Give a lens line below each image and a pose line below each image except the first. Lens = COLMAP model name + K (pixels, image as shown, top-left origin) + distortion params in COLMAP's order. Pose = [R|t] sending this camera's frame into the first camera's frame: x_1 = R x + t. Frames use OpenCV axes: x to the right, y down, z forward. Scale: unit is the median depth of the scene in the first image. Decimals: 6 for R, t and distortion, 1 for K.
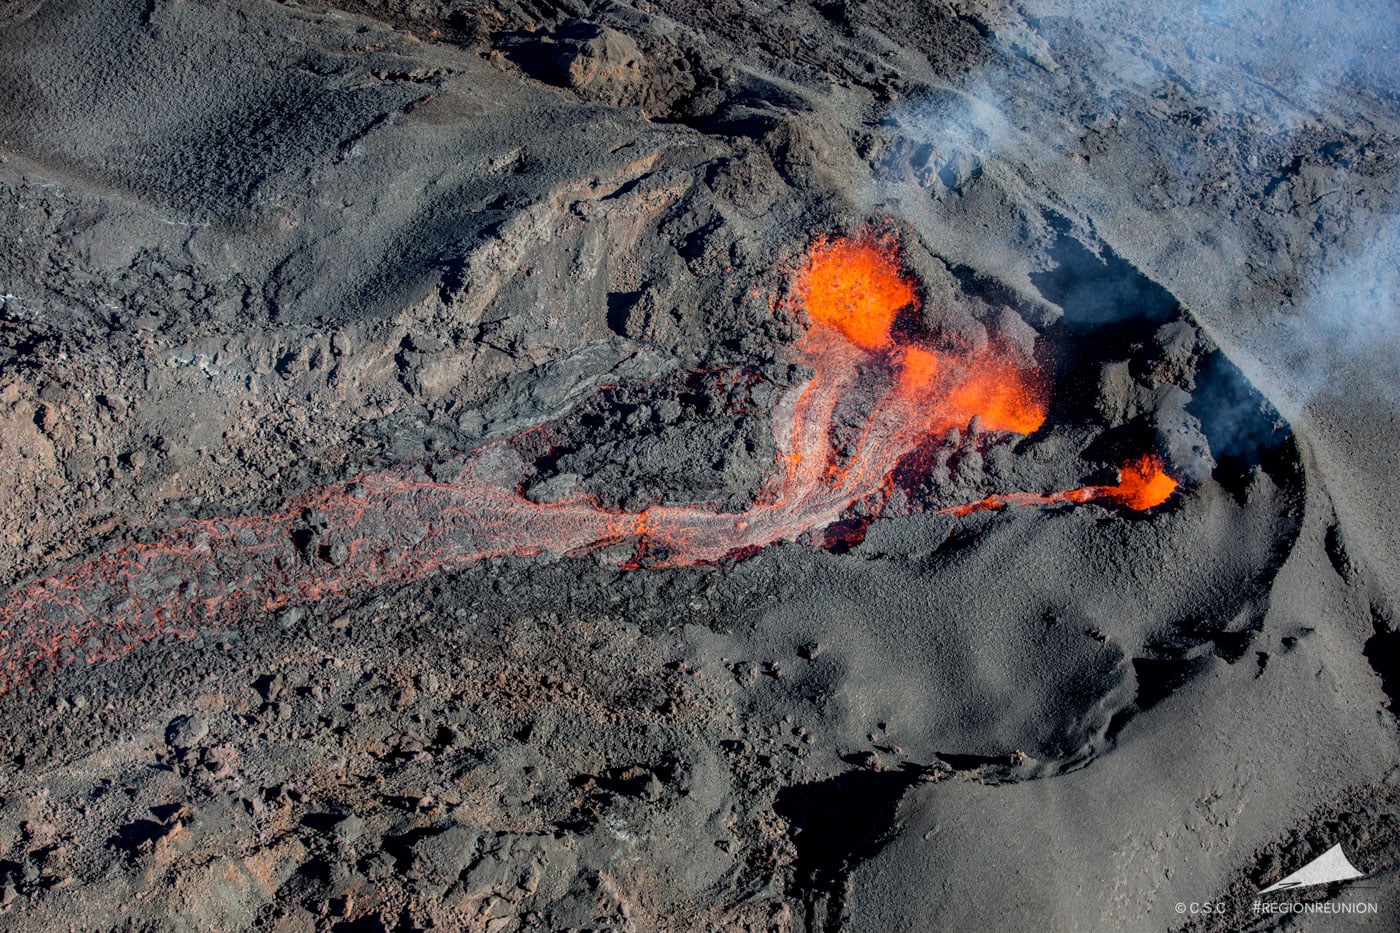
lens RADIAL K [[2812.9, 0, 700.0], [0, 2812.9, 466.5], [0, 0, 1]] dist [-0.296903, 0.000790]
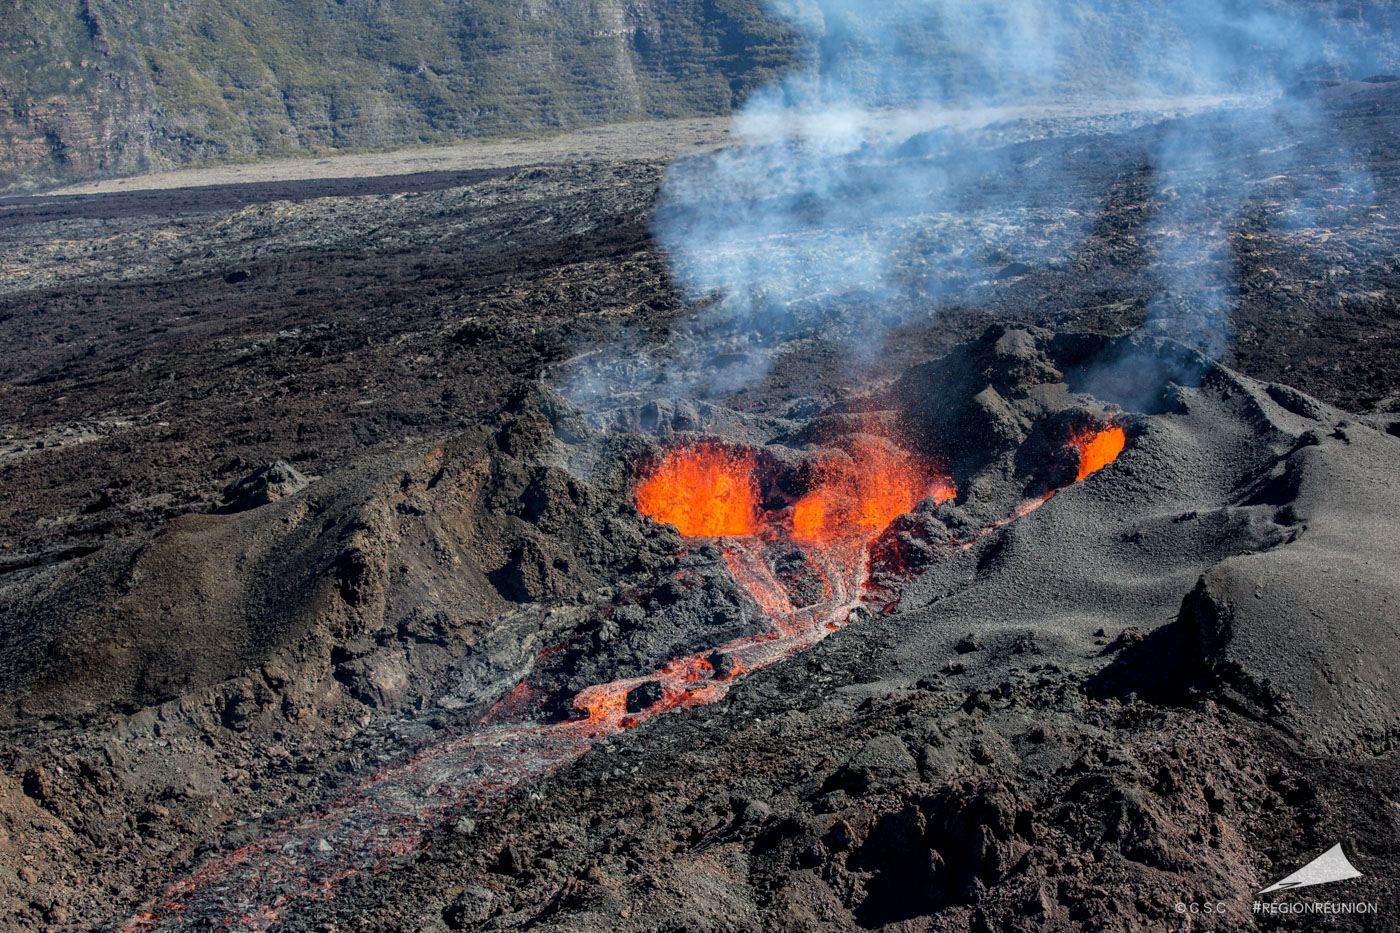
lens RADIAL K [[2802.4, 0, 701.4], [0, 2802.4, 511.8], [0, 0, 1]] dist [-0.303343, 0.047311]
pose [[0.783745, -0.353818, 0.510447, -0.421800], [0.575774, 0.722062, -0.383550, 0.299475], [-0.232867, 0.594507, 0.769632, 0.317416]]
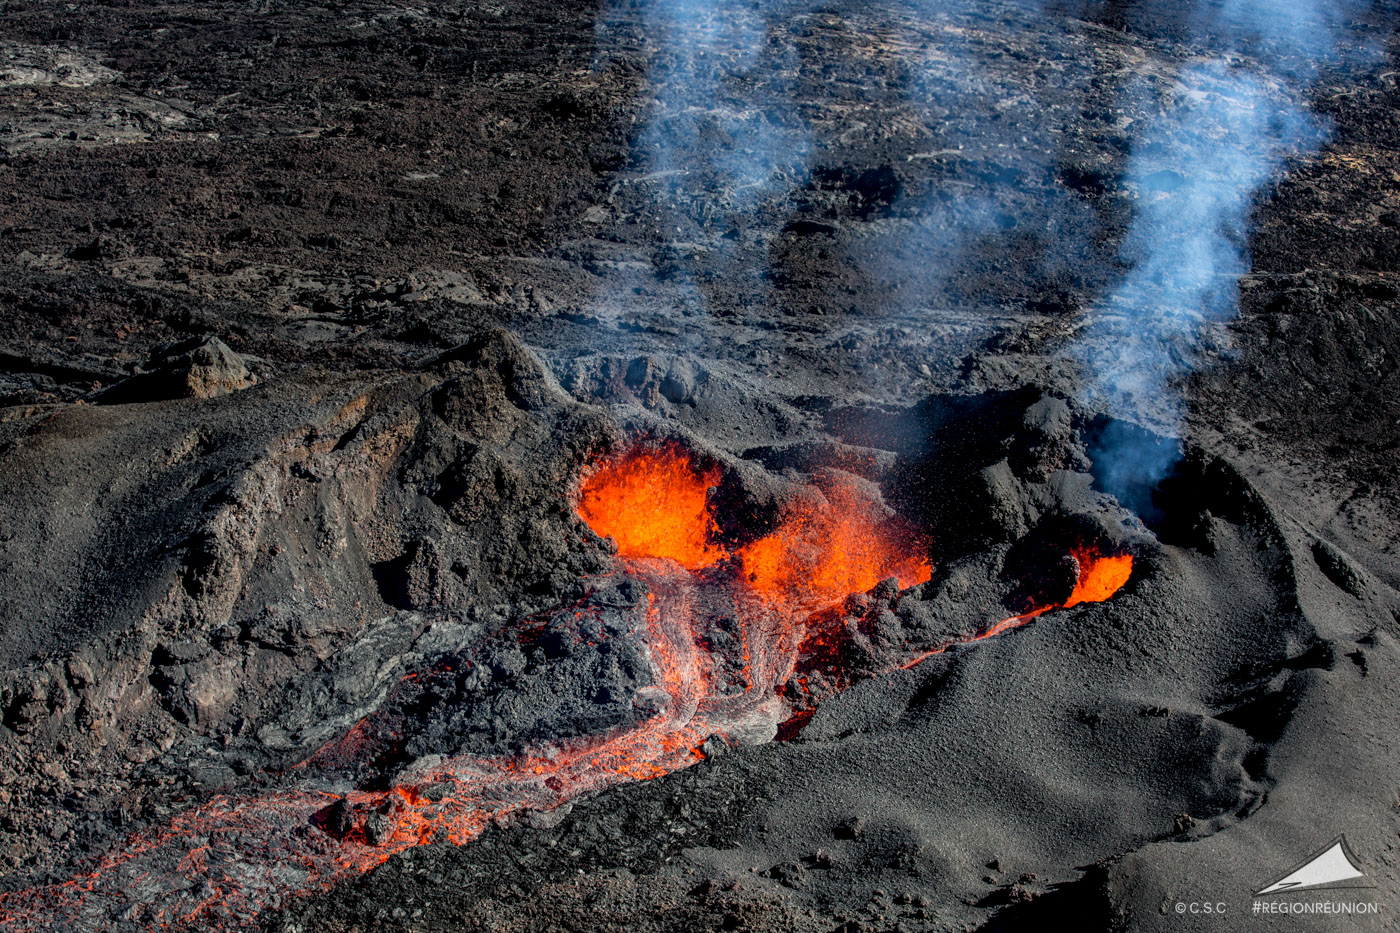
lens RADIAL K [[2802.4, 0, 701.4], [0, 2802.4, 511.8], [0, 0, 1]] dist [-0.303343, 0.047311]
pose [[0.890040, -0.231744, 0.392586, -0.252494], [0.355293, 0.892201, -0.278826, 0.173072], [-0.285649, 0.387650, 0.876431, 0.309338]]
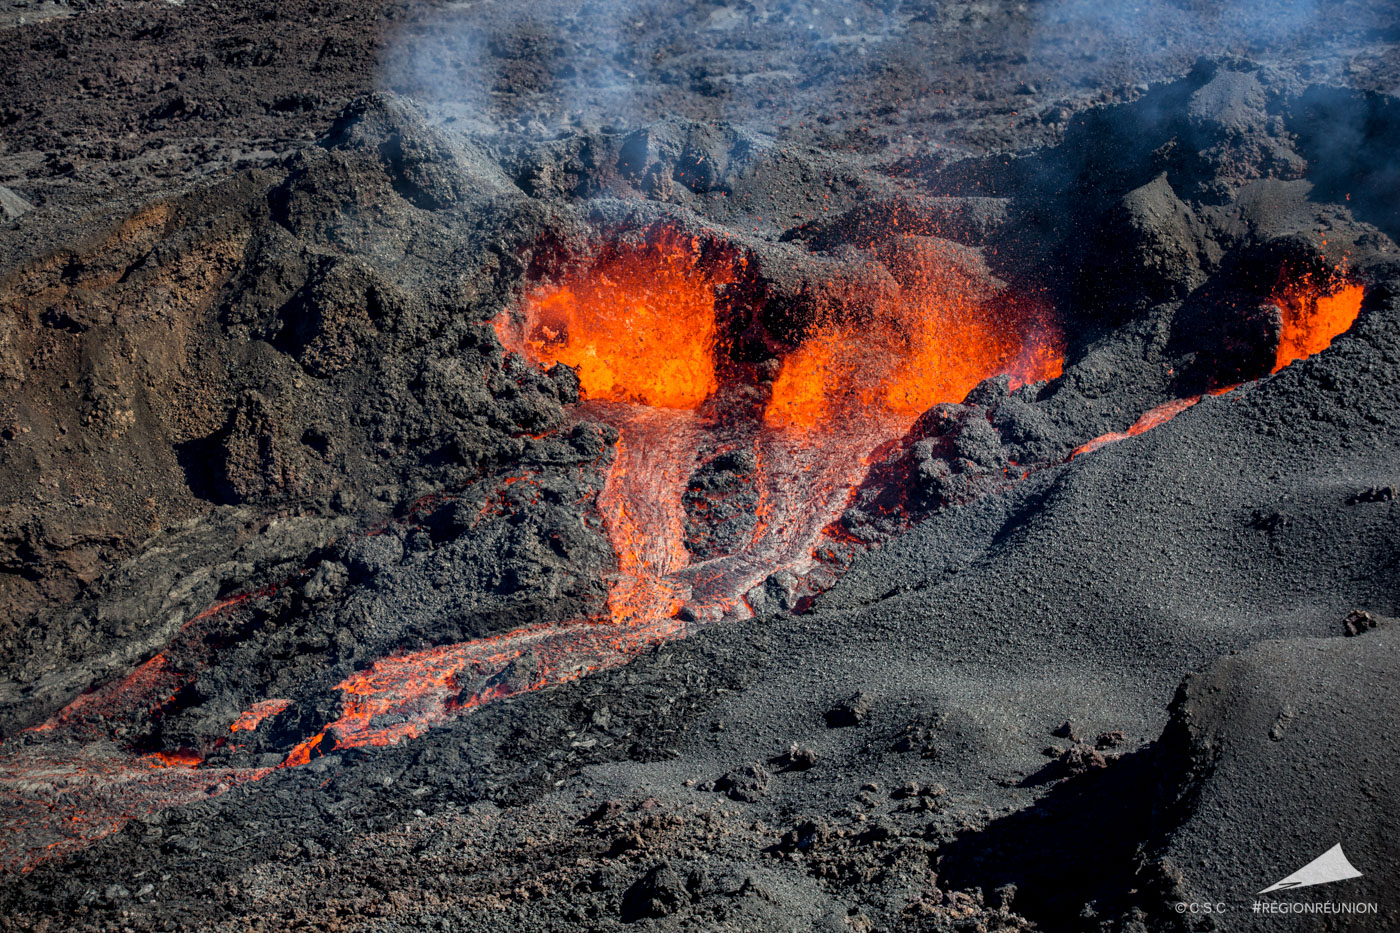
lens RADIAL K [[4275.9, 0, 700.0], [0, 4275.9, 466.5], [0, 0, 1]] dist [0.055322, 0.686151]
pose [[0.914717, -0.317399, 0.250103, -0.141626], [0.397433, 0.818549, -0.414759, 0.301788], [-0.073077, 0.478786, 0.874885, 0.334280]]
